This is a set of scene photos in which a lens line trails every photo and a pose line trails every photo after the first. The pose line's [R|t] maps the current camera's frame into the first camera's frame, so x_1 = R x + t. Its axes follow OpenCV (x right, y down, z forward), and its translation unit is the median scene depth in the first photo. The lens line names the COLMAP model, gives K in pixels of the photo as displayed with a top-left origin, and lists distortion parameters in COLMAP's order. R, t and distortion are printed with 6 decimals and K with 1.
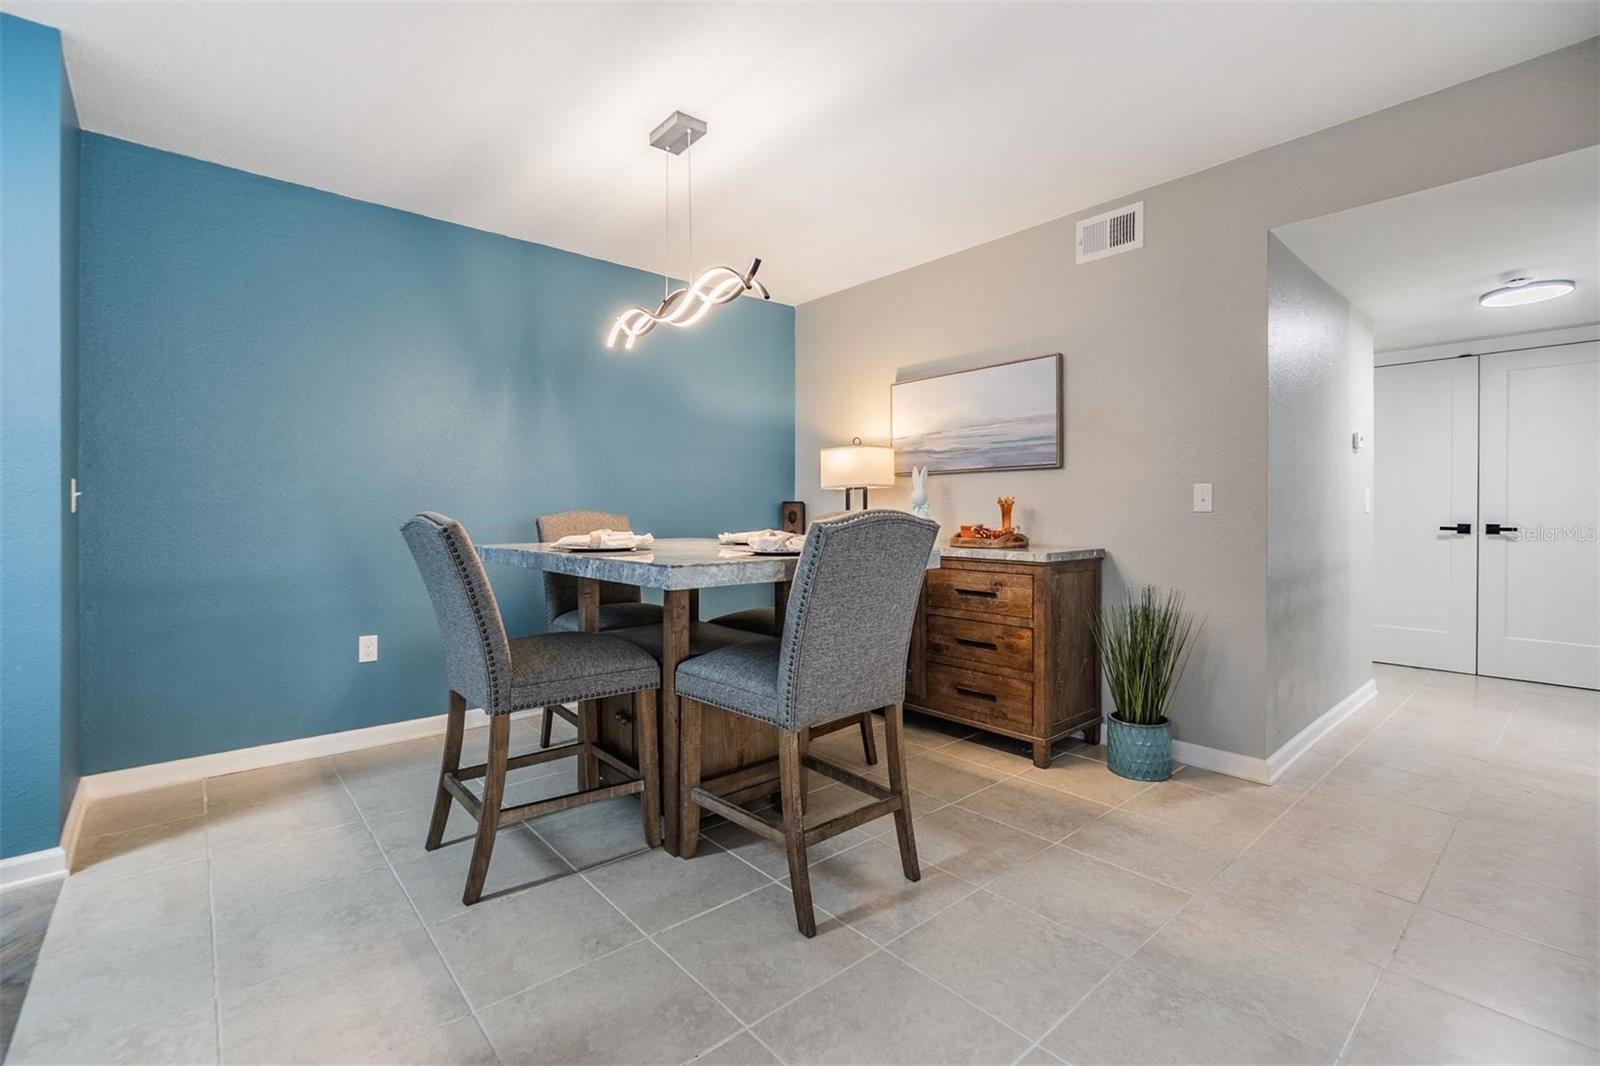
lens RADIAL K [[706.6, 0, 799.1], [0, 706.6, 514.2], [0, 0, 1]] dist [-0.001616, 0.000239]
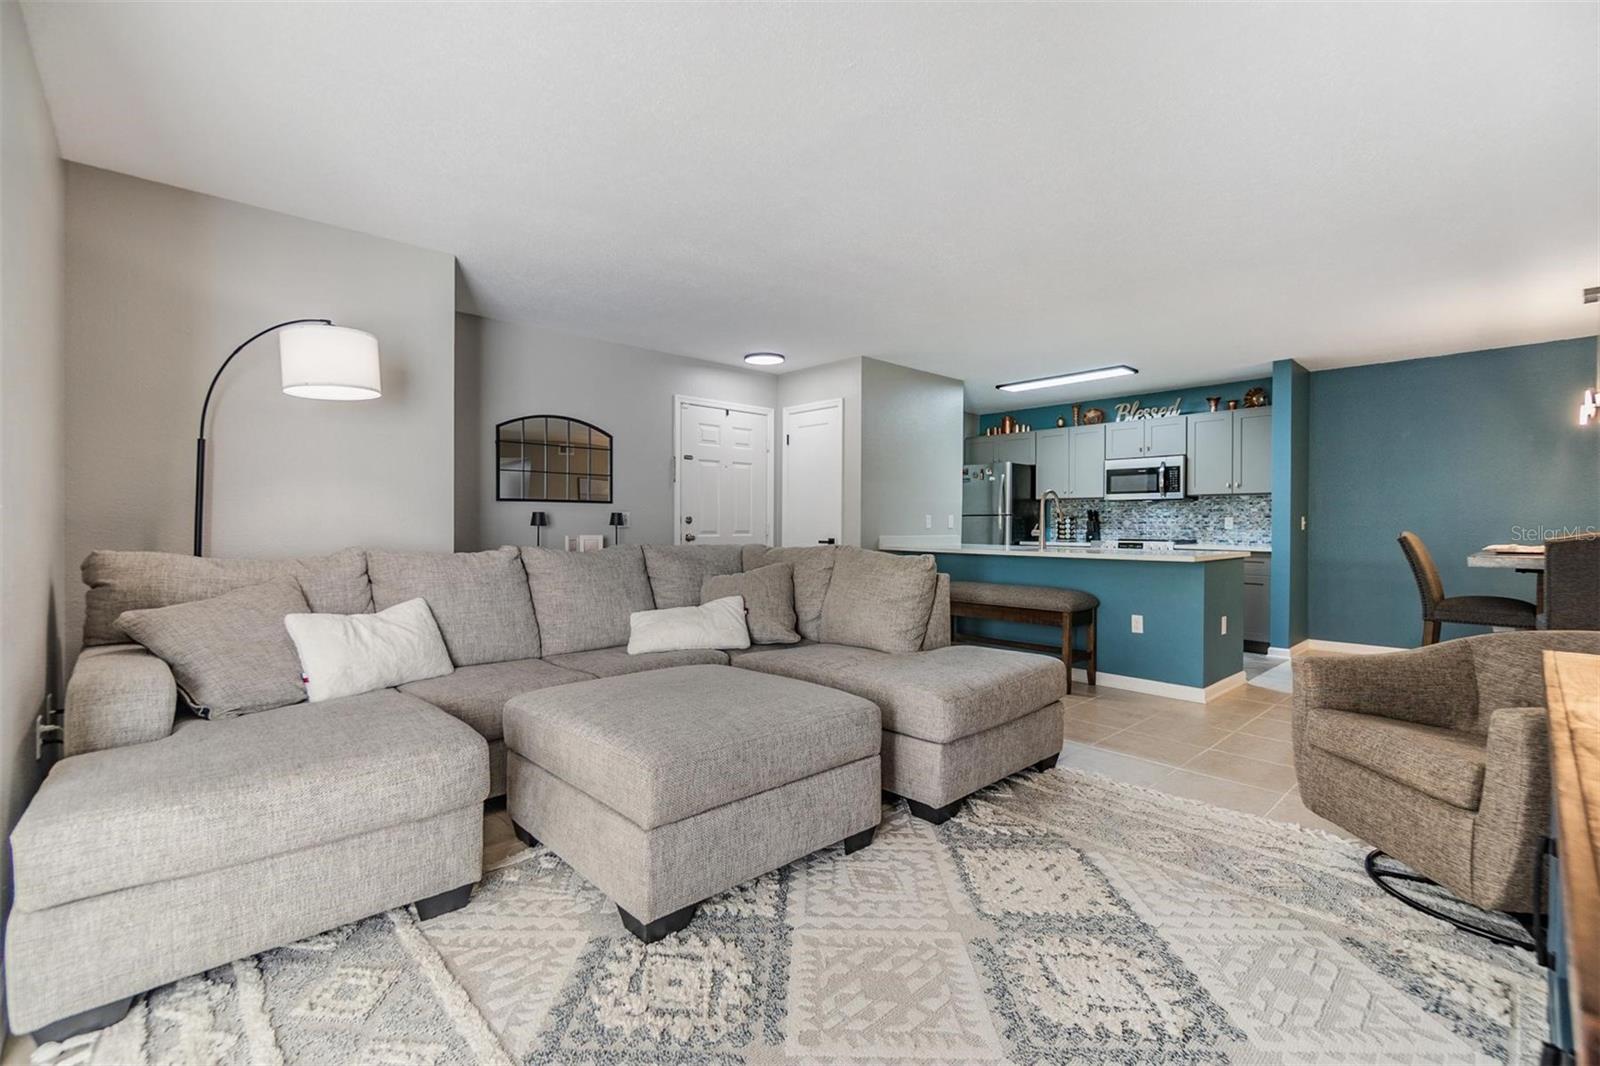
lens RADIAL K [[698.4, 0, 801.1], [0, 698.4, 529.5], [0, 0, 1]] dist [-0.001985, -0.000252]
pose [[0.039619, 0.009462, -0.999170, 1.176340], [-0.007190, 0.999932, 0.009184, -0.011955], [0.999189, 0.006820, 0.039685, -0.754931]]
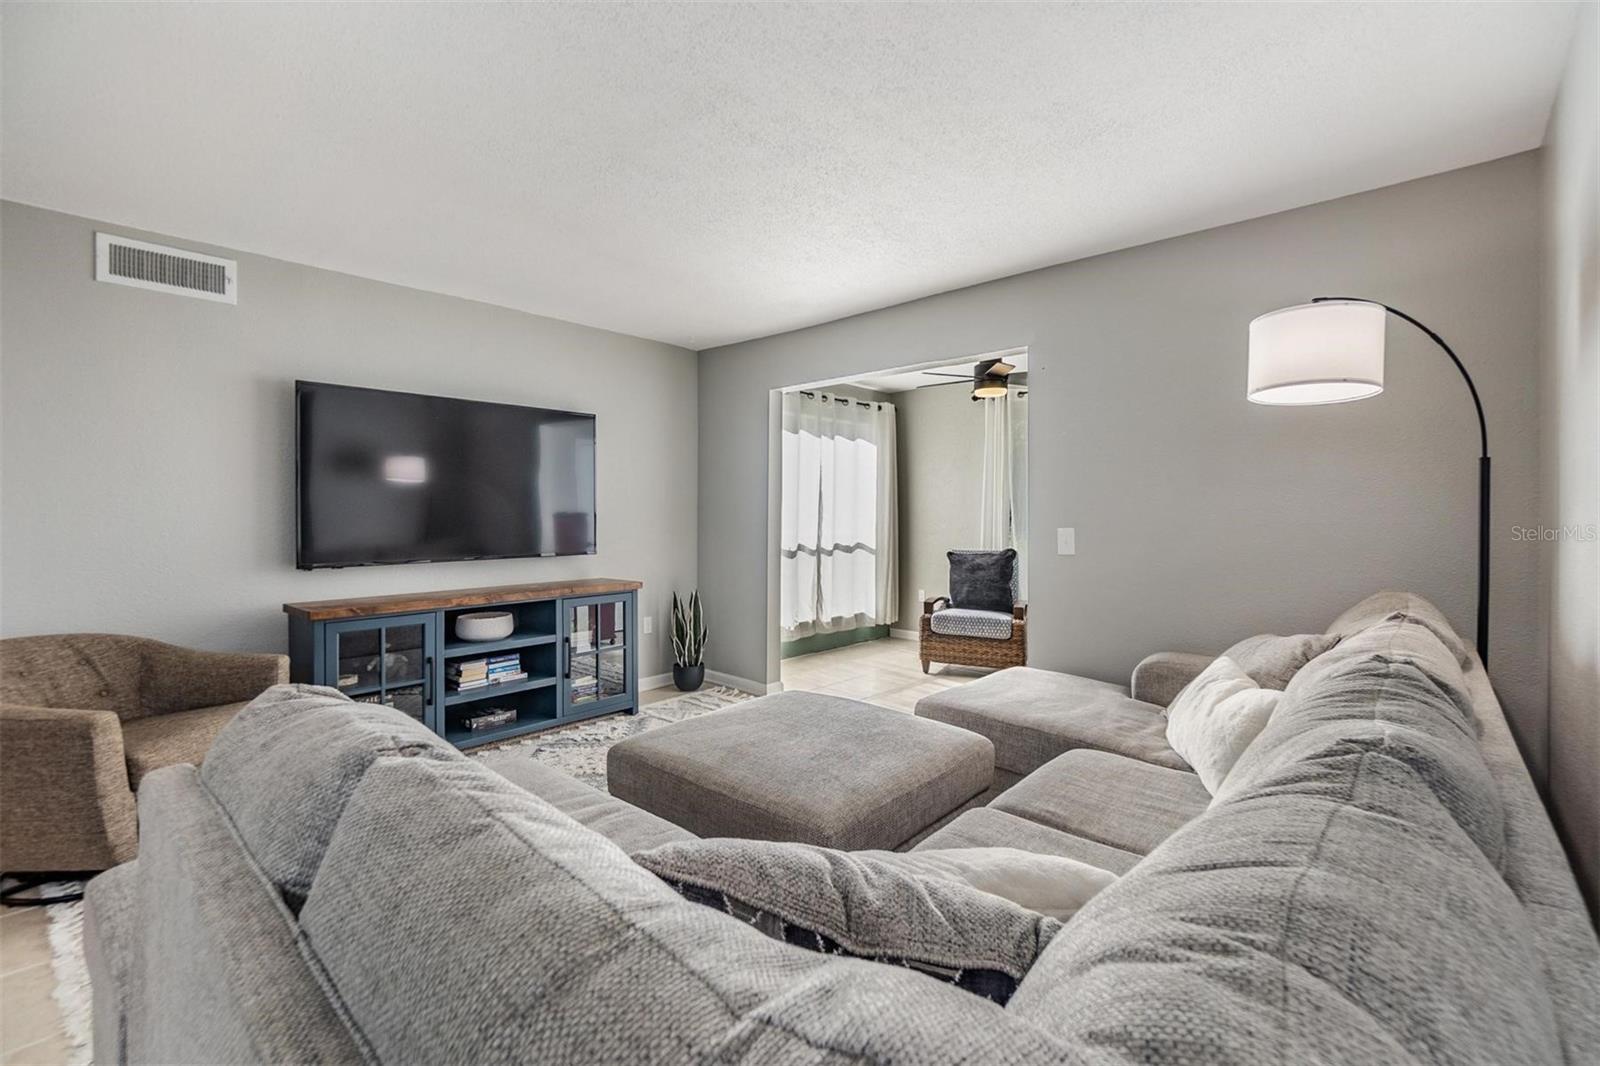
lens RADIAL K [[701.1, 0, 798.1], [0, 701.1, 521.3], [0, 0, 1]] dist [-0.000992, -0.000183]
pose [[-0.116150, -0.008307, 0.993197, -0.451351], [-0.000516, 0.999965, 0.008303, -0.061145], [-0.993232, 0.000452, -0.116150, -0.752207]]
